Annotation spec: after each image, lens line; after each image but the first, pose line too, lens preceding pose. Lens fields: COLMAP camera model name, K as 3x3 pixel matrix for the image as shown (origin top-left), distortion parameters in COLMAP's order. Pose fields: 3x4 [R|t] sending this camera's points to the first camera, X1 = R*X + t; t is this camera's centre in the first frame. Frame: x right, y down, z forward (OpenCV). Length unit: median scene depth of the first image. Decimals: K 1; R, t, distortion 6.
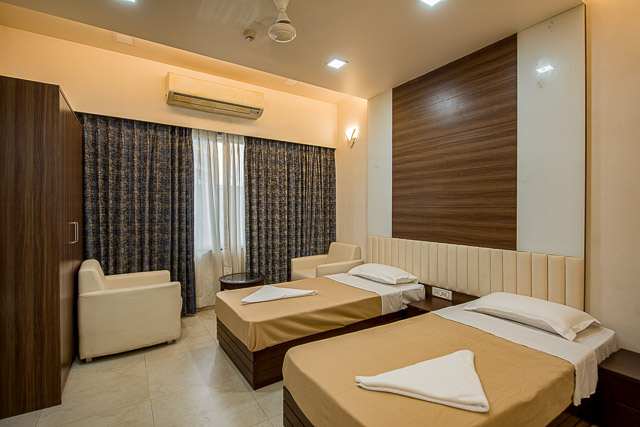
lens RADIAL K [[302.6, 0, 316.6], [0, 302.6, 214.5], [0, 0, 1]] dist [0.000959, 0.000489]
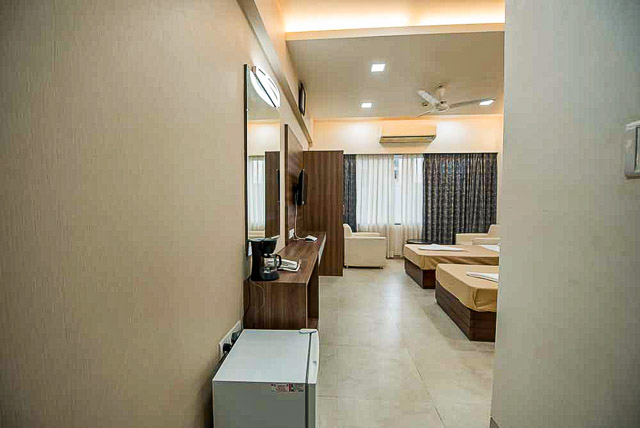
lens RADIAL K [[259.3, 0, 316.4], [0, 259.3, 215.2], [0, 0, 1]] dist [-0.002345, -0.000532]
pose [[0.799578, 0.025143, -0.600036, 0.130923], [-0.007706, 0.999471, 0.031611, 0.024797], [0.600513, -0.020651, 0.799348, -0.414768]]
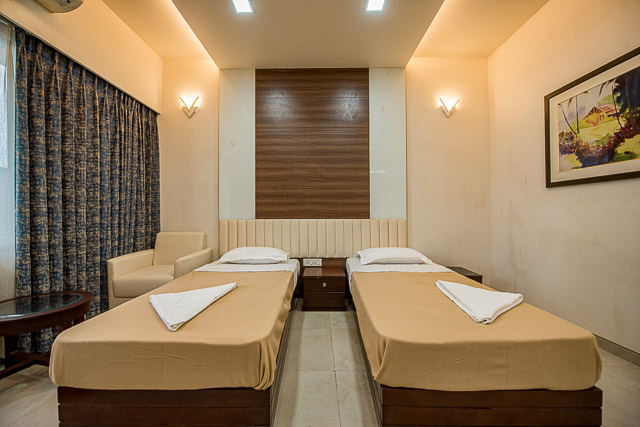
lens RADIAL K [[259.3, 0, 318.7], [0, 259.3, 212.1], [0, 0, 1]] dist [-0.002345, -0.000532]
pose [[0.550004, 0.001952, 0.835160, -0.311103], [0.018250, 0.999730, -0.014355, 0.063581], [-0.834963, 0.023137, 0.549820, 0.332636]]
